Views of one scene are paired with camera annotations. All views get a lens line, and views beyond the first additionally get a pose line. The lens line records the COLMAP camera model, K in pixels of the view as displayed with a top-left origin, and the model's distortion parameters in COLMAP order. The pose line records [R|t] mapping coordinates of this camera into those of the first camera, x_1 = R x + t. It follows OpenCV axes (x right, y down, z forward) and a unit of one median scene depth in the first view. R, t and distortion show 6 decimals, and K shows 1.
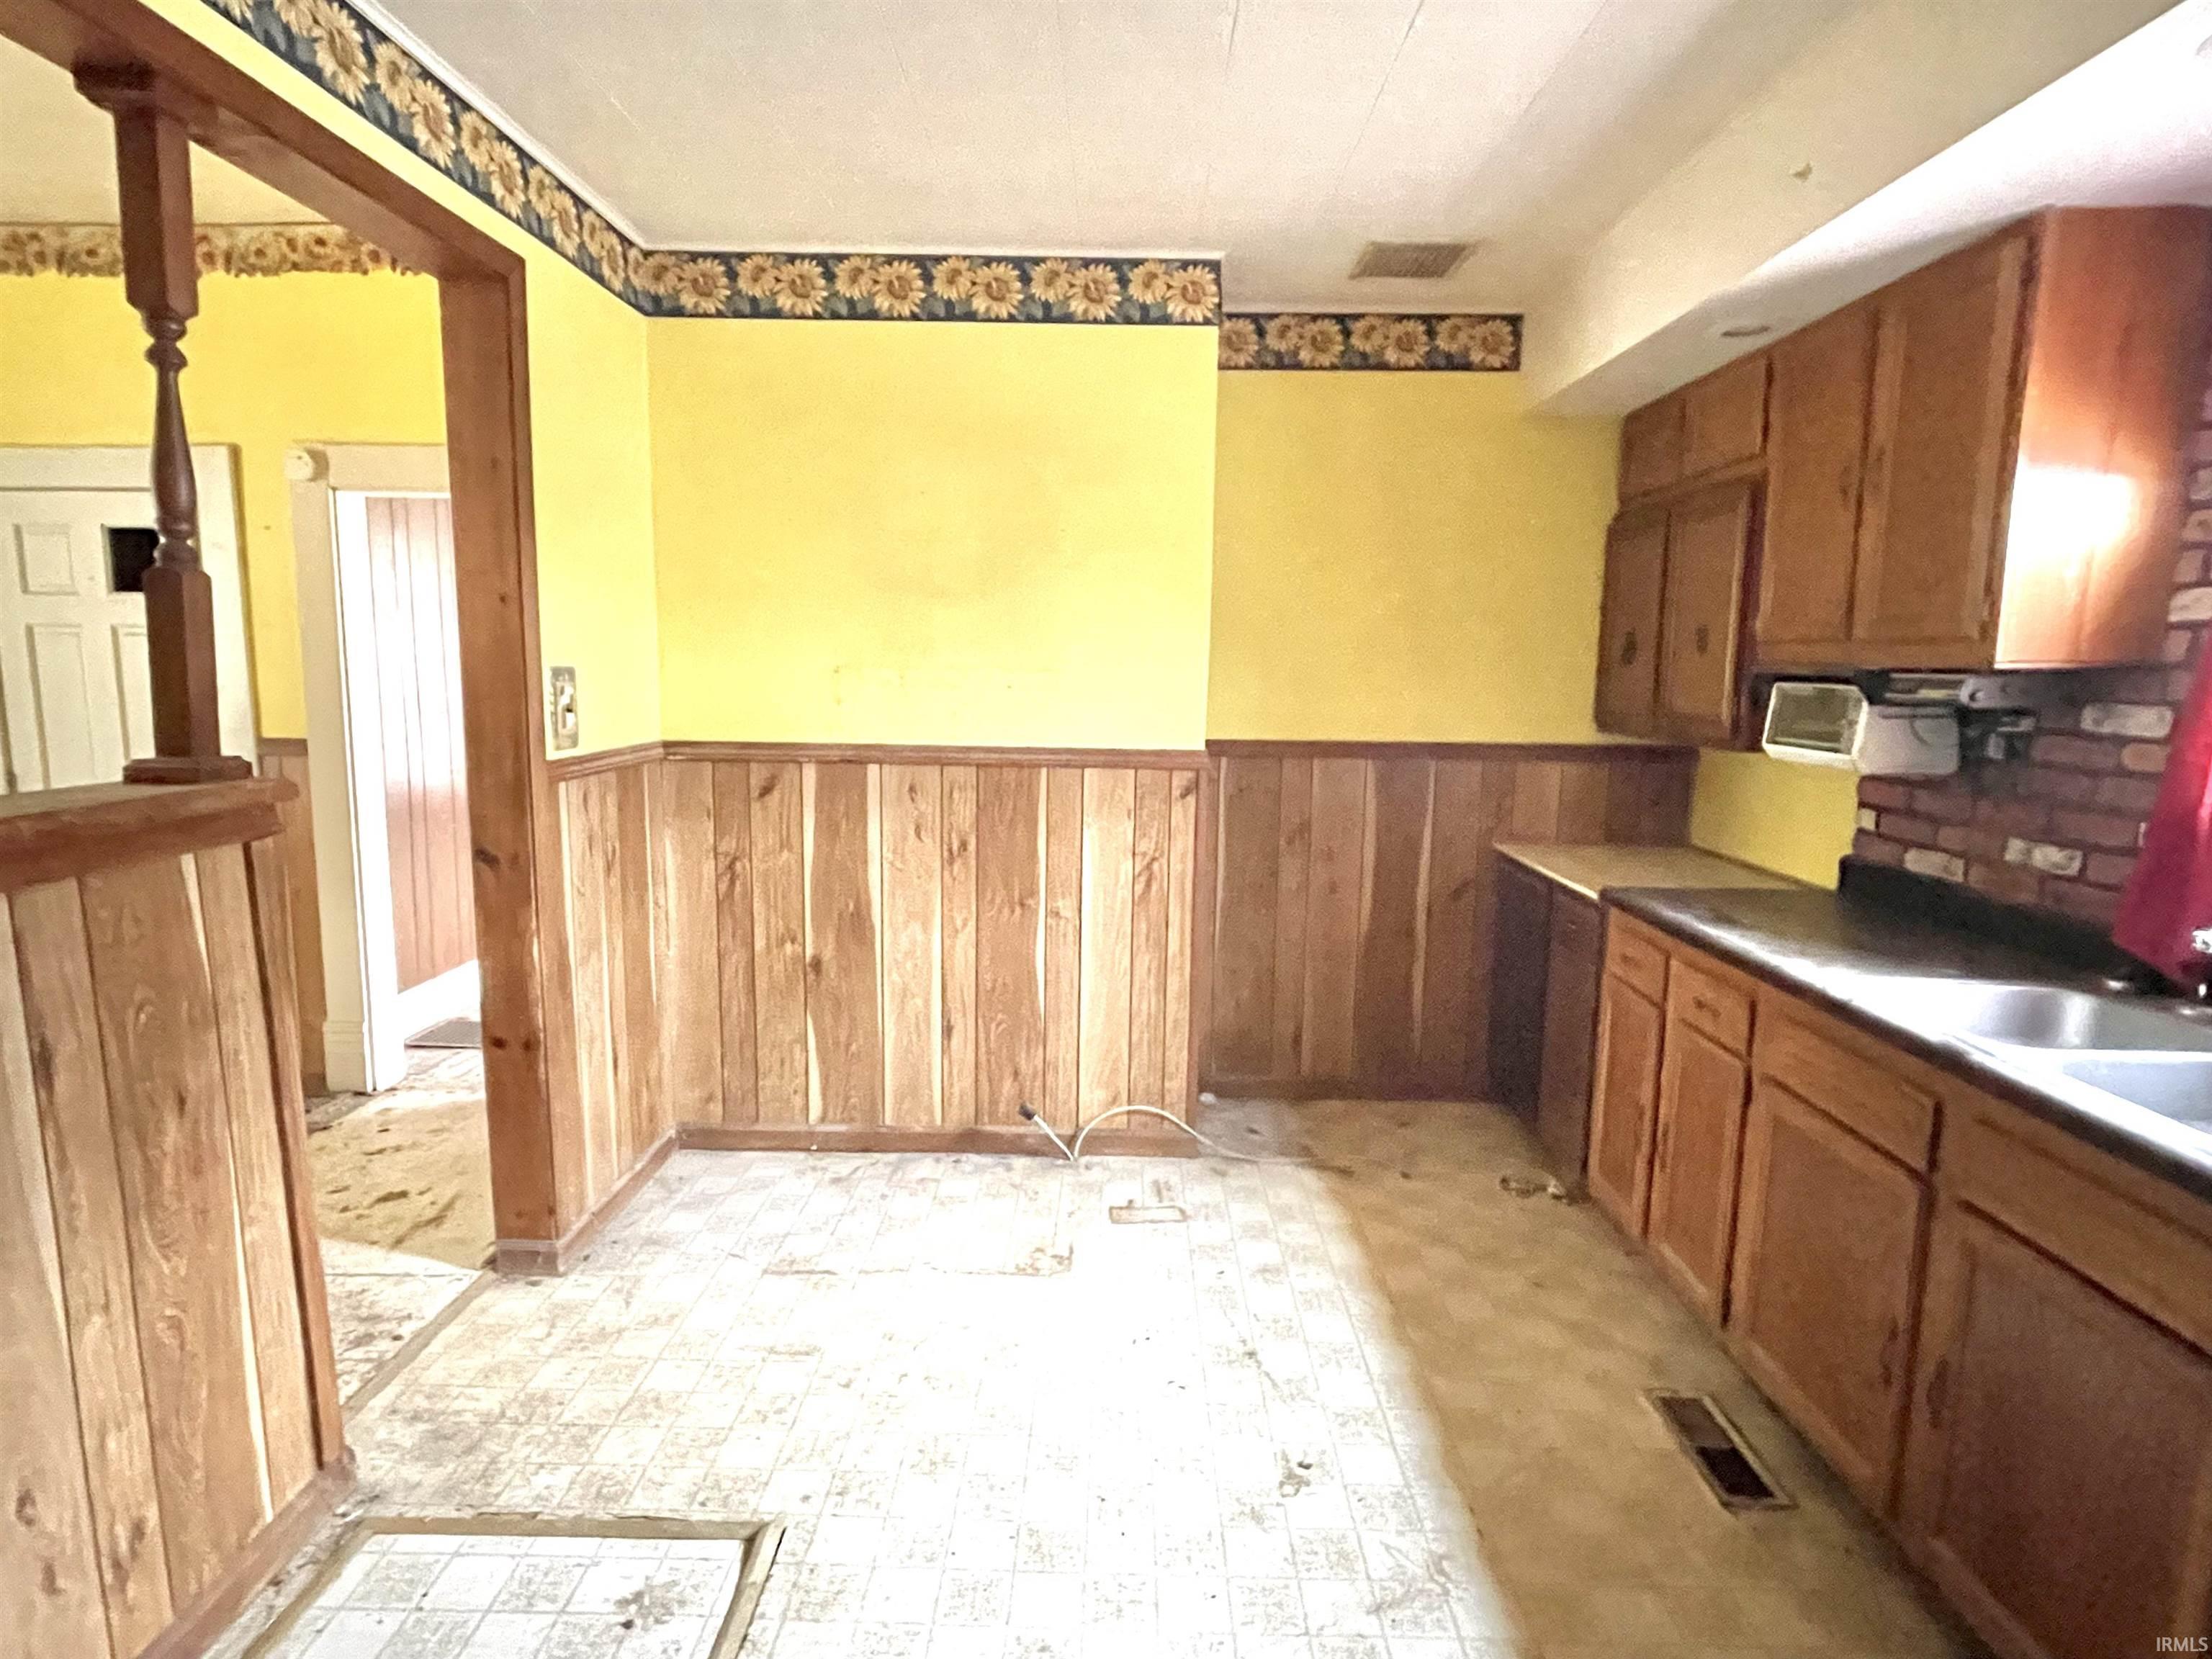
lens RADIAL K [[1178.2, 0, 1102.0], [0, 1178.2, 815.3], [0, 0, 1]] dist [0.001937, -0.002066]
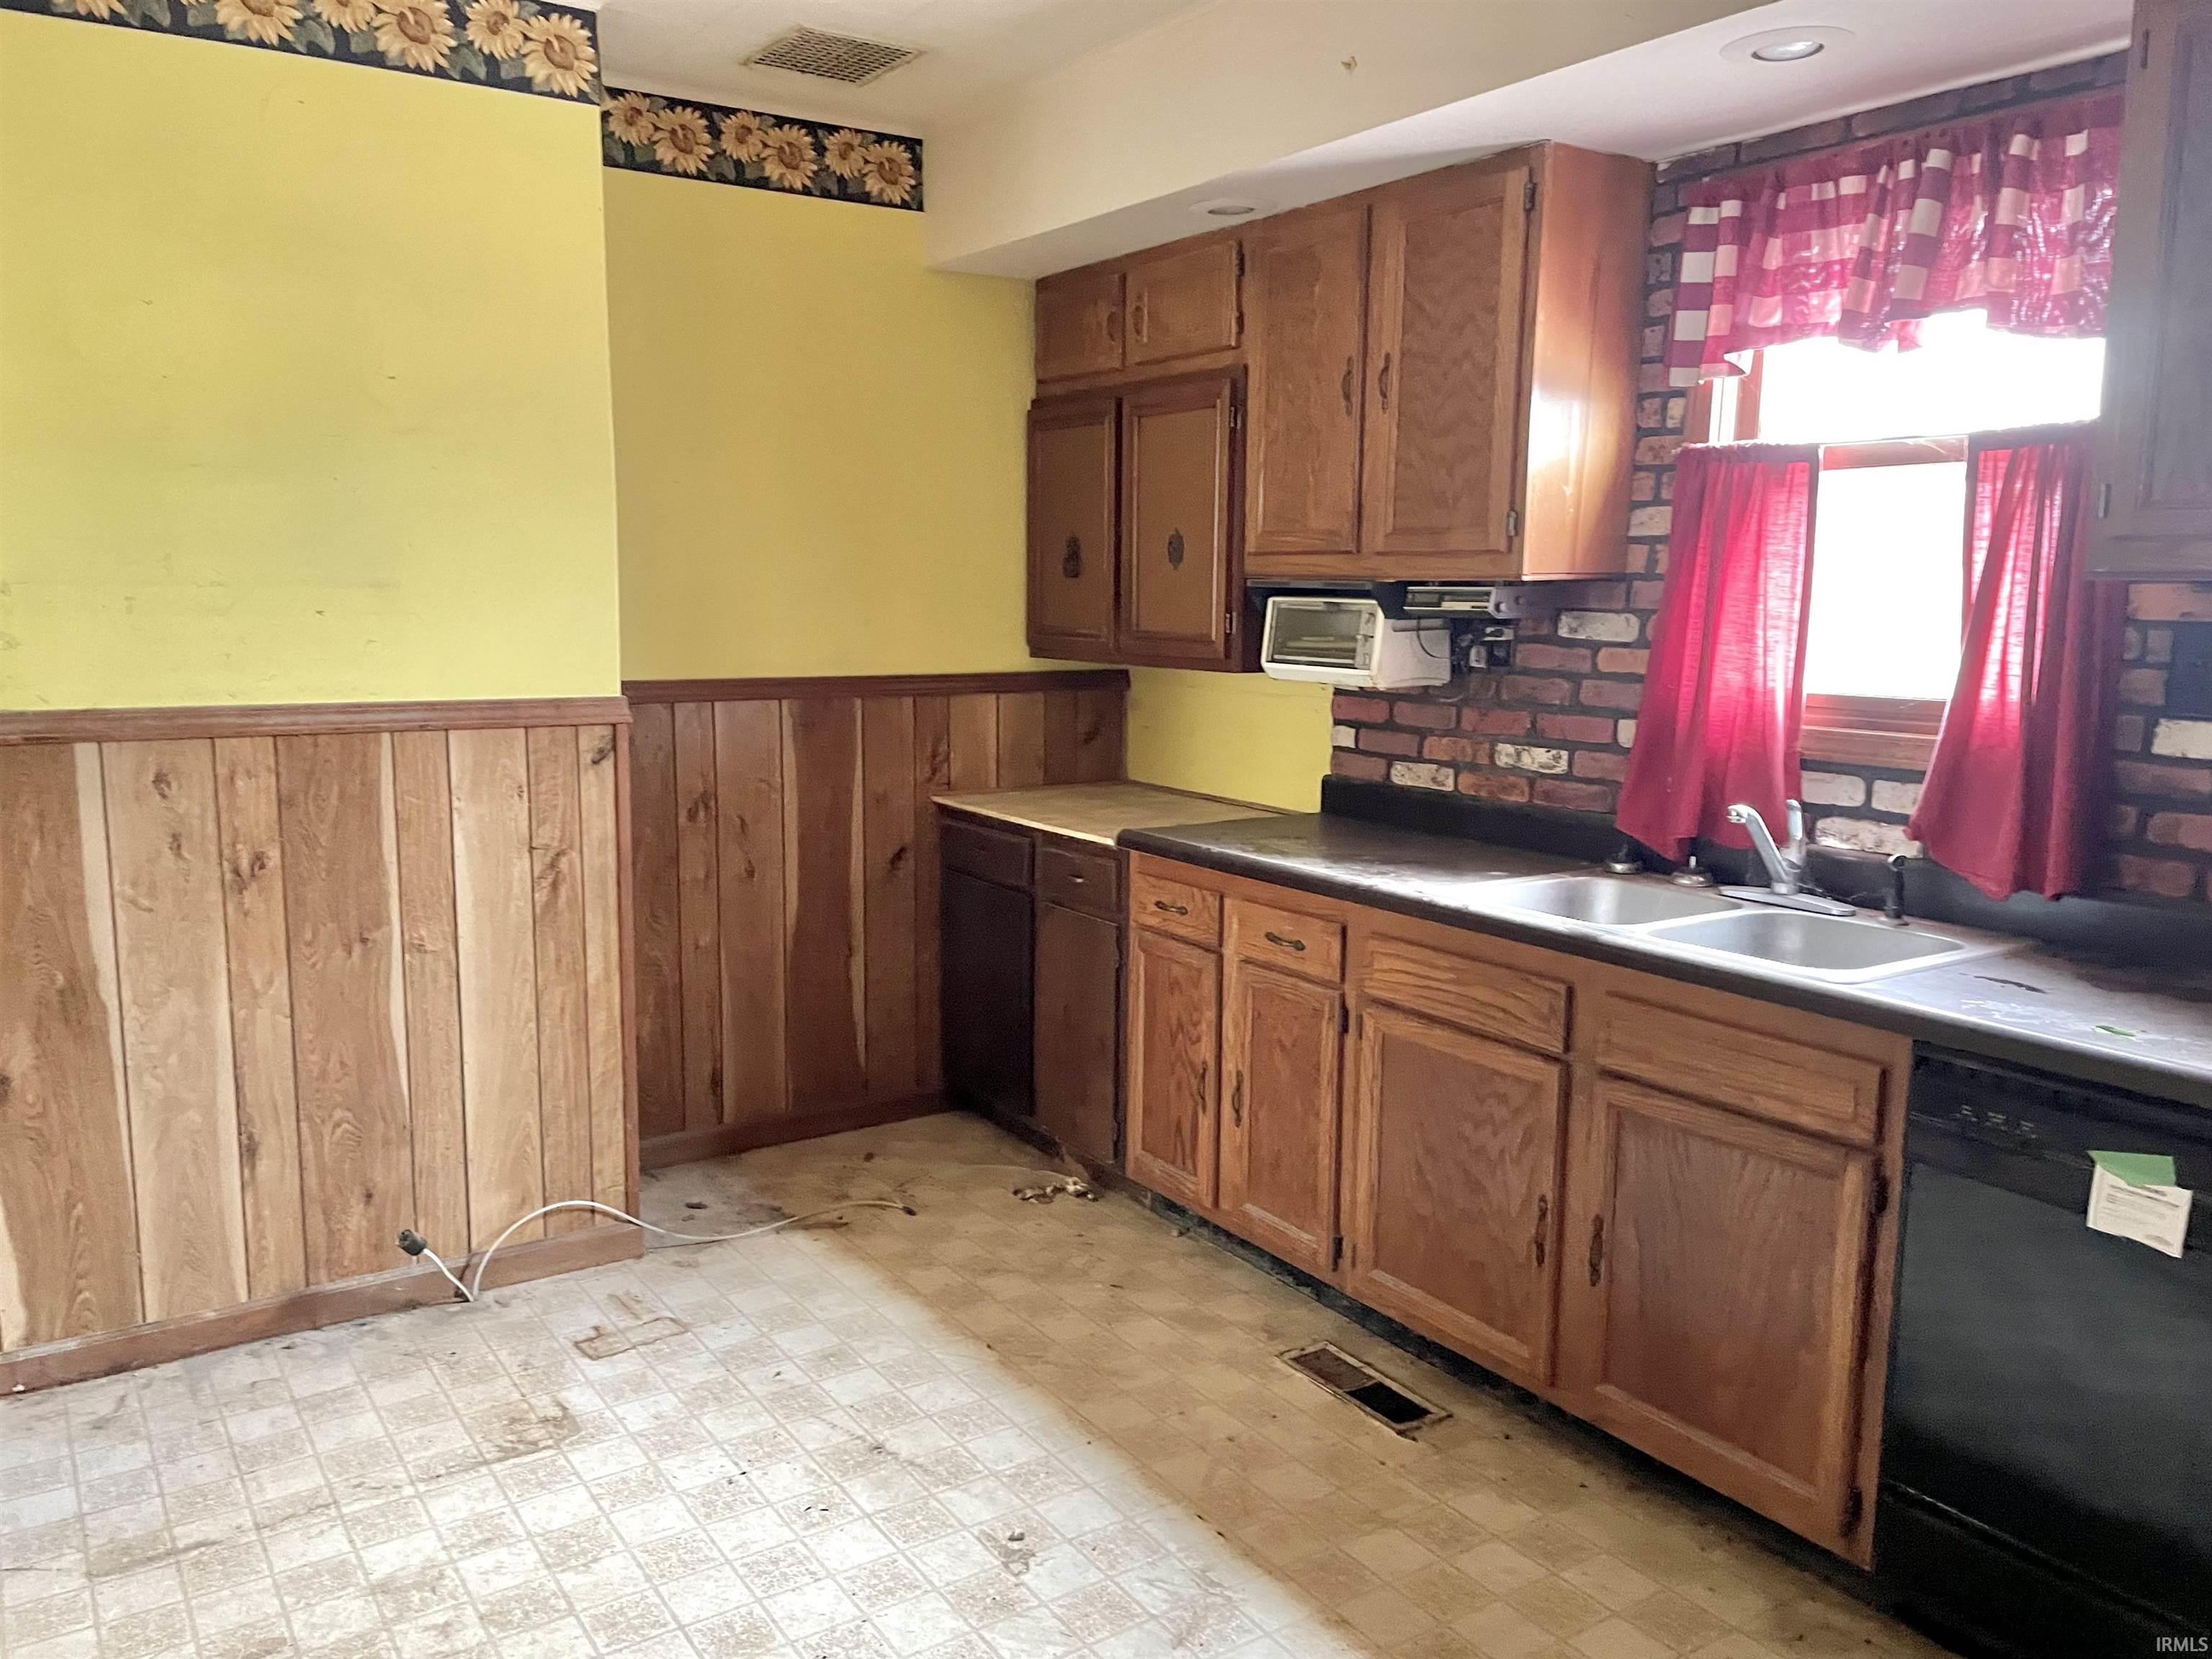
lens RADIAL K [[1672.4, 0, 1032.3], [0, 1672.4, 824.9], [0, 0, 1]] dist [0.084896, -0.092175]
pose [[0.830289, -0.086785, 0.550535, -0.295114], [0.074094, 0.996222, 0.045296, -0.005127], [-0.552386, 0.003182, 0.833582, -0.007601]]
